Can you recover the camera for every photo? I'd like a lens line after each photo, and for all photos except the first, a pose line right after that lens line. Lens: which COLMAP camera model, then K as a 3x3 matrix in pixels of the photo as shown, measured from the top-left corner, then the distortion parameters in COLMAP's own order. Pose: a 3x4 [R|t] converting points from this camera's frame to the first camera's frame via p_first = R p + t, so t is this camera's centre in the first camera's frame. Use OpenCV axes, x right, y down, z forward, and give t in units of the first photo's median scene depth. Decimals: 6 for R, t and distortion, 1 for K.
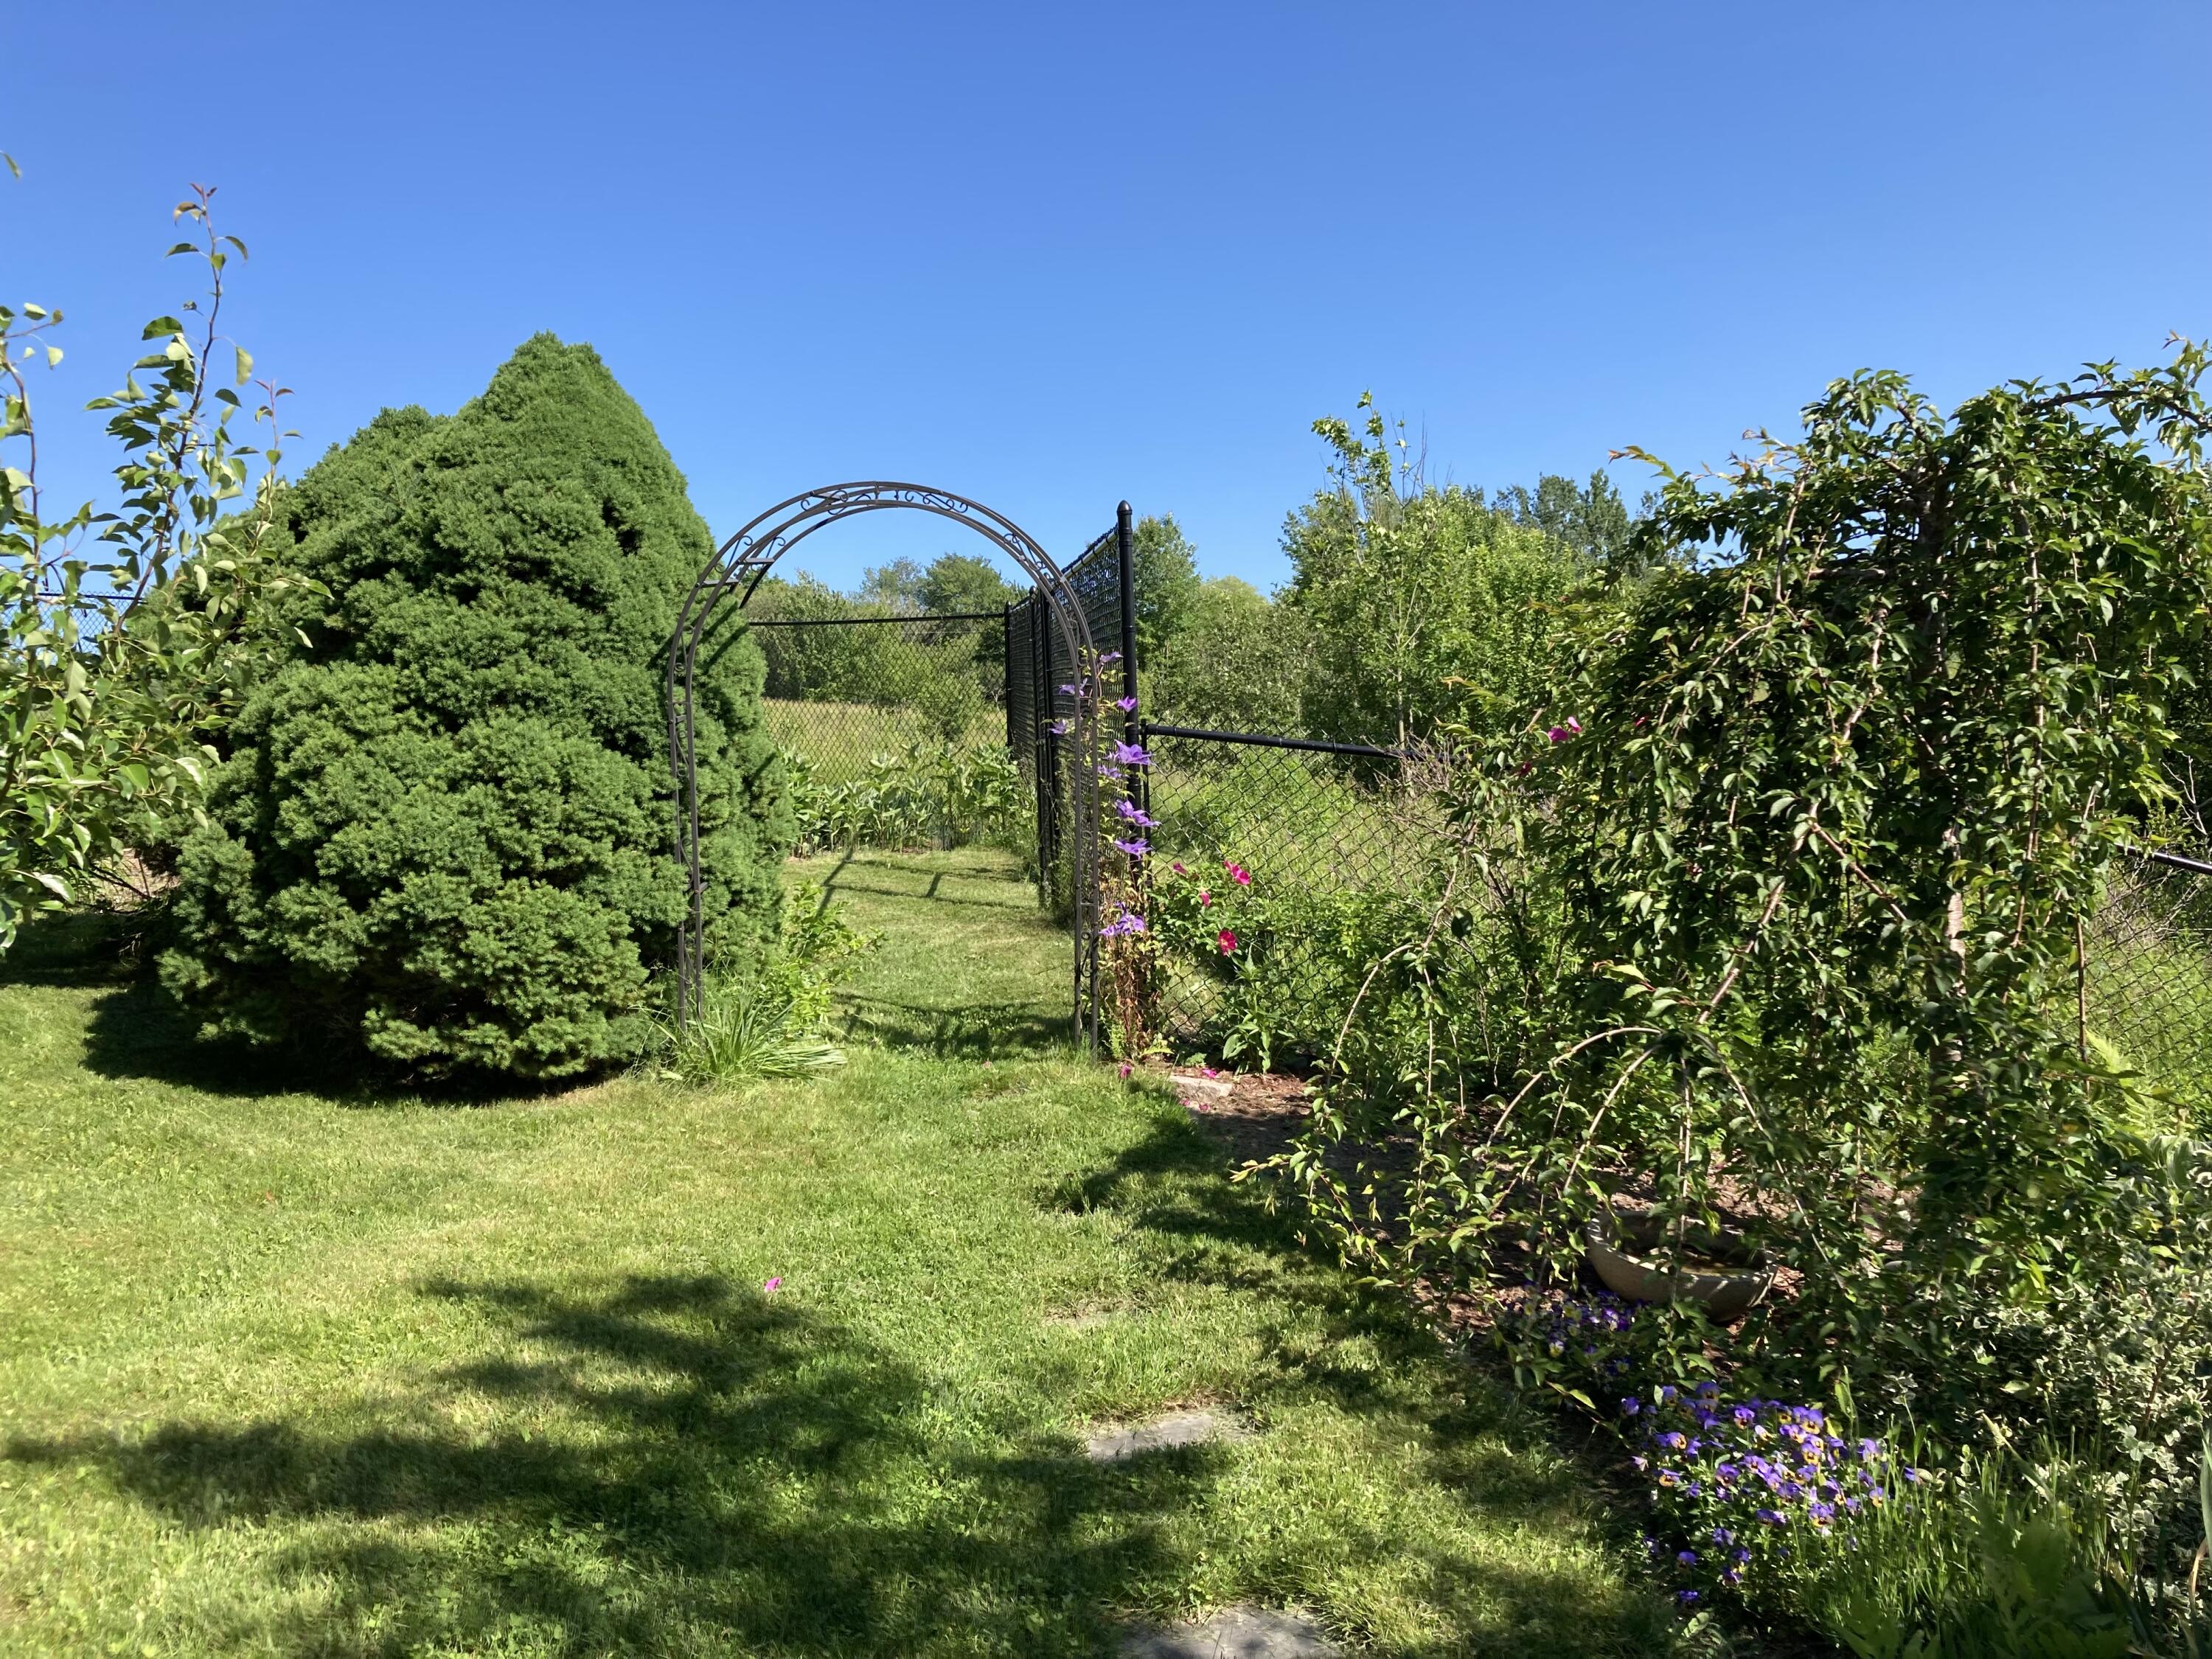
lens RADIAL K [[1751.7, 0, 1097.1], [0, 1751.7, 756.4], [0, 0, 1]] dist [0.087914, -0.000171]
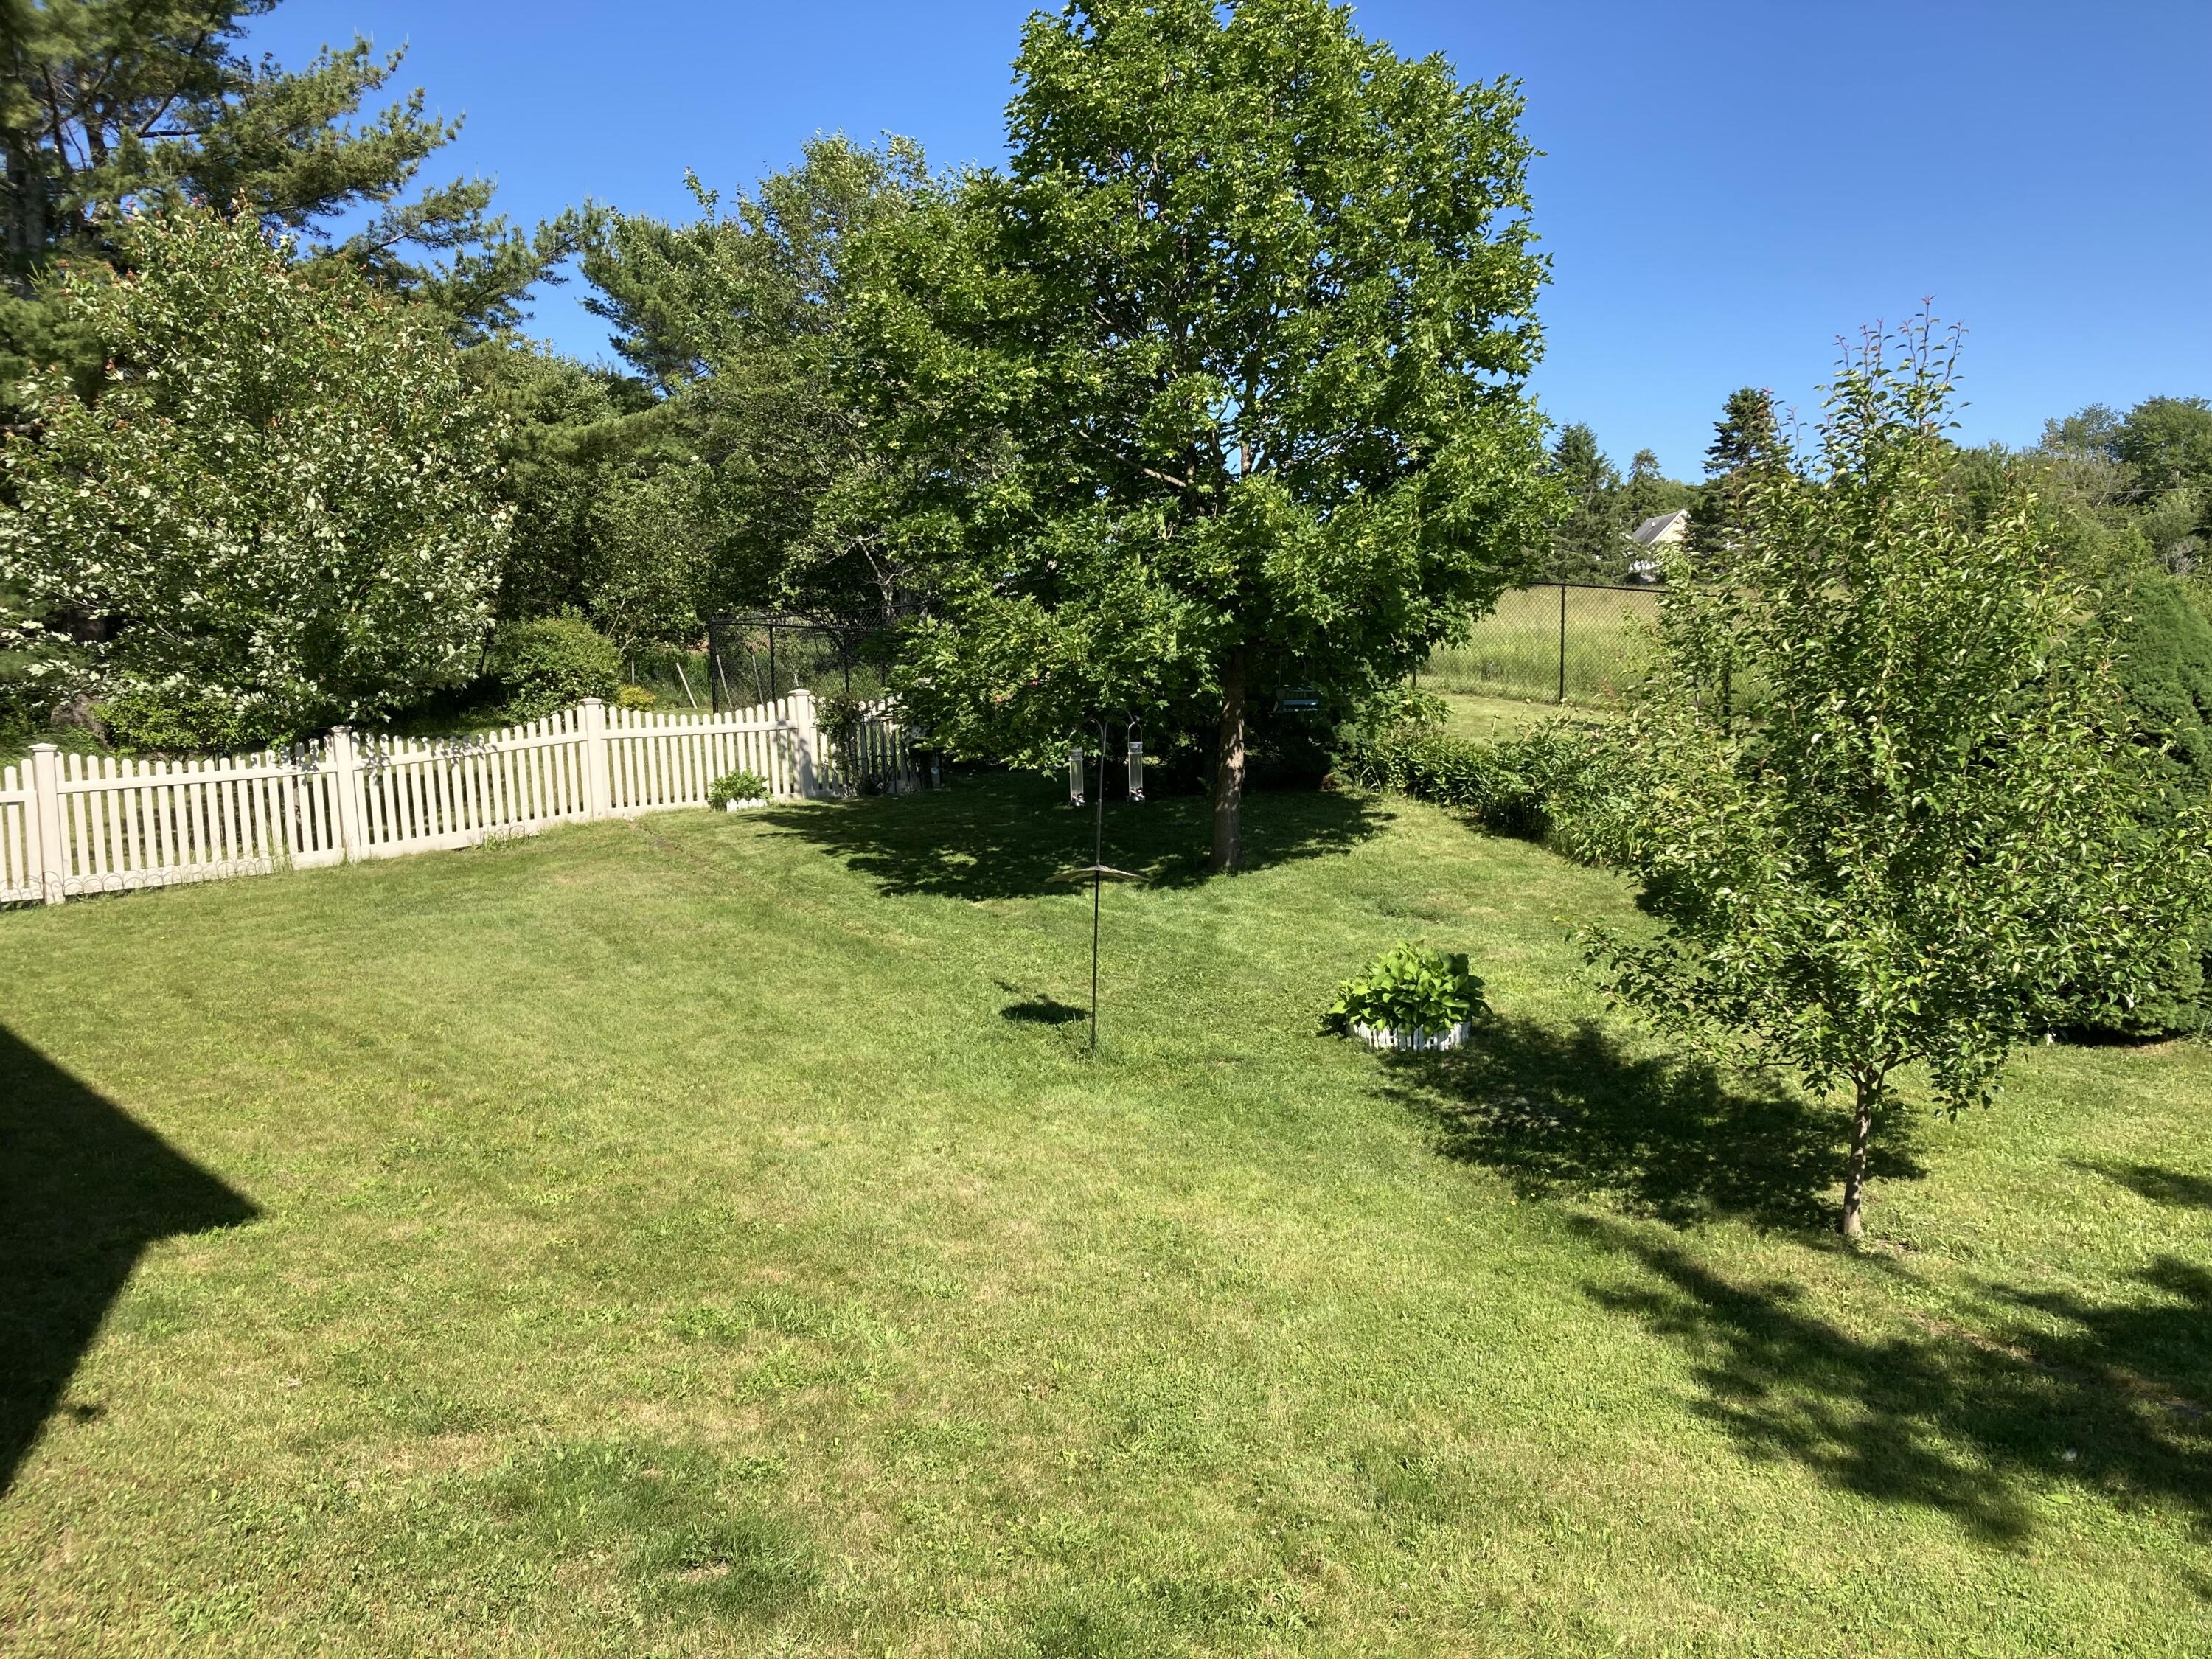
lens RADIAL K [[1788.2, 0, 1106.0], [0, 1788.2, 829.5], [0, 0, 1]] dist [0.011342, -0.001283]
pose [[0.829067, 0.065968, -0.555245, -0.183744], [0.000415, 0.992943, 0.118591, -0.218197], [0.559150, -0.098550, 0.823188, -0.945781]]
